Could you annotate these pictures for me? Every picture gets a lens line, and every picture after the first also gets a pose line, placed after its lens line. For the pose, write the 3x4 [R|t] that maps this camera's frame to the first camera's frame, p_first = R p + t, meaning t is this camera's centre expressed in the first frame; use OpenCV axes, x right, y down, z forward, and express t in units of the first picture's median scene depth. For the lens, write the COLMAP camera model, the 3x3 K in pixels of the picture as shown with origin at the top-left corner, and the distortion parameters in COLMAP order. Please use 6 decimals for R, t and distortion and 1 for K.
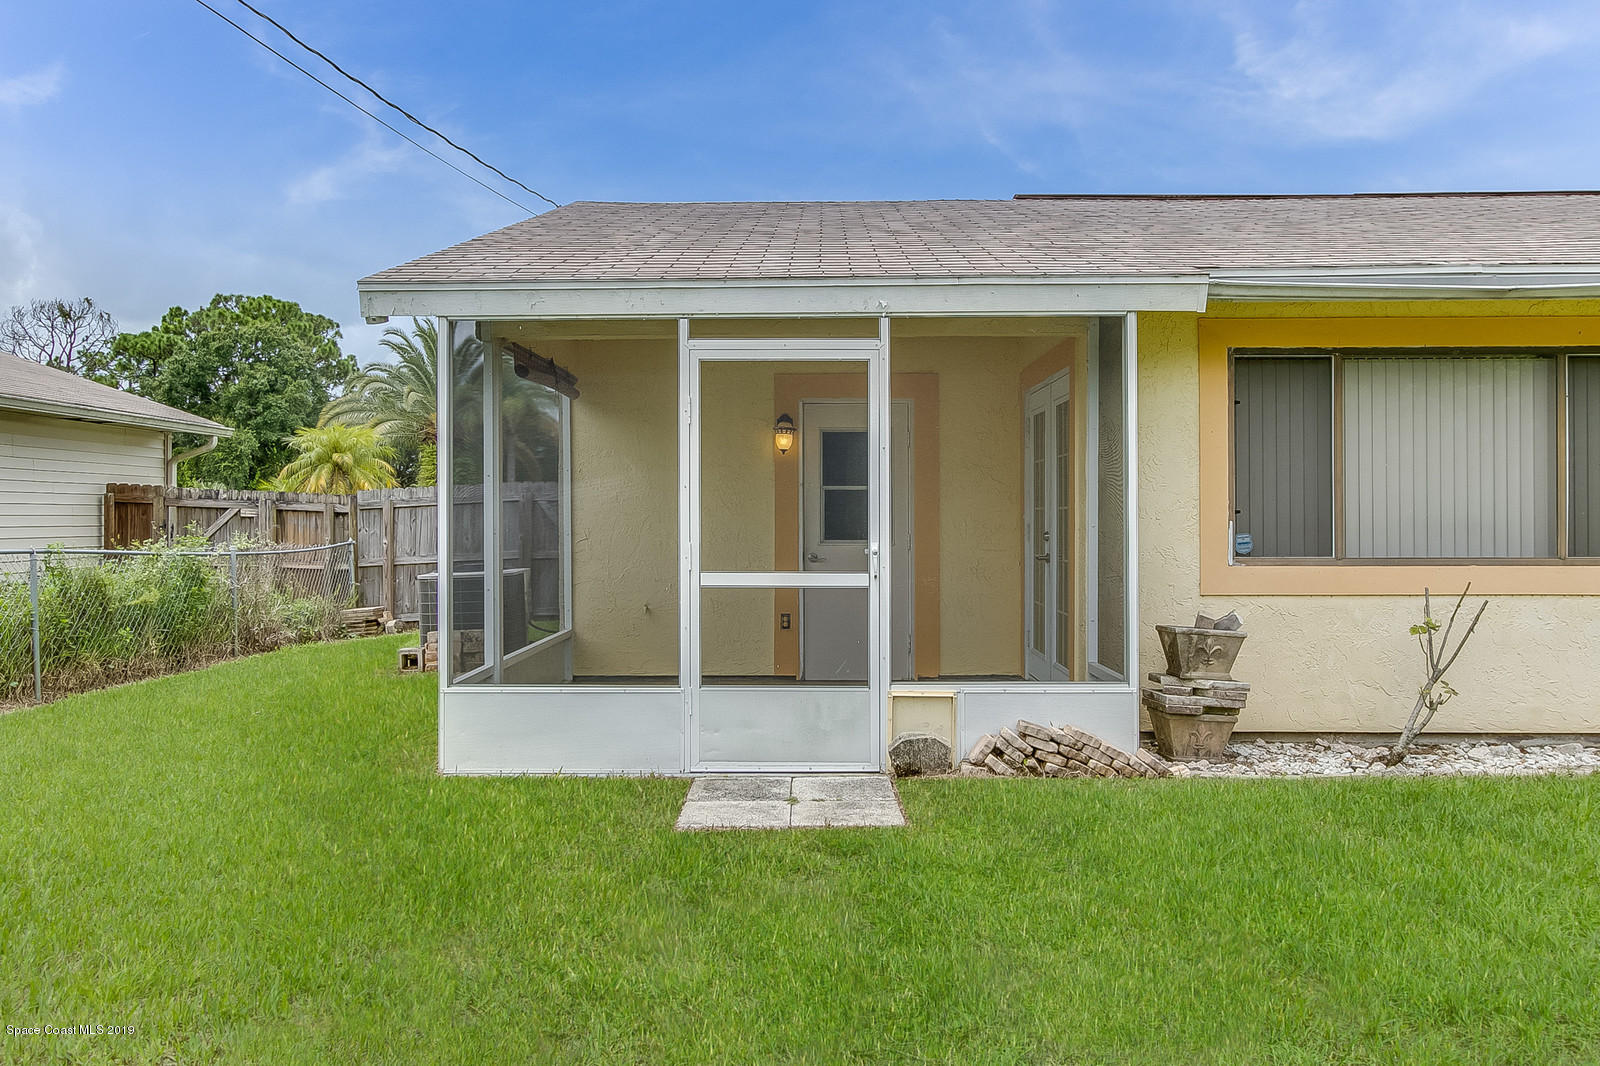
lens RADIAL K [[1430.0, 0, 797.4], [0, 1430.0, 534.2], [0, 0, 1]] dist [0.015048, 0.002505]
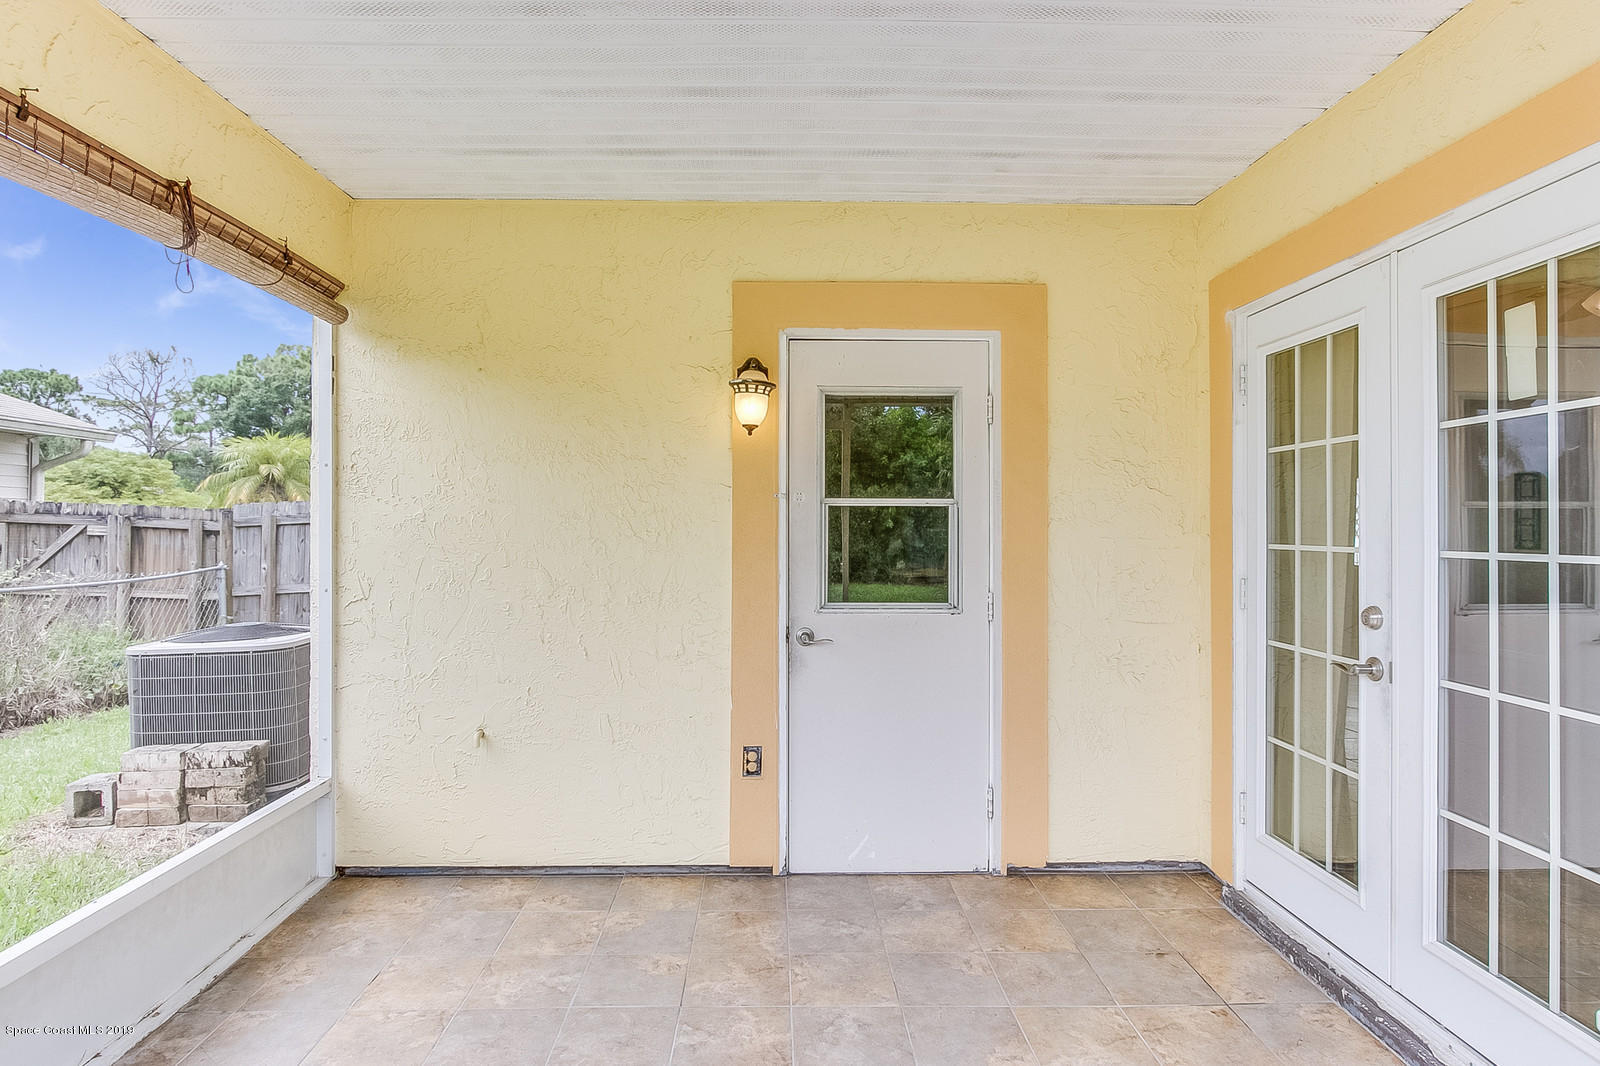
lens RADIAL K [[1062.1, 0, 801.1], [0, 1062.1, 525.5], [0, 0, 1]] dist [0.004585, 0.001582]
pose [[0.999062, 0.003707, 0.043145, -0.004536], [-0.003156, 0.999913, -0.012837, -0.011225], [-0.043189, 0.012689, 0.998986, 0.368941]]
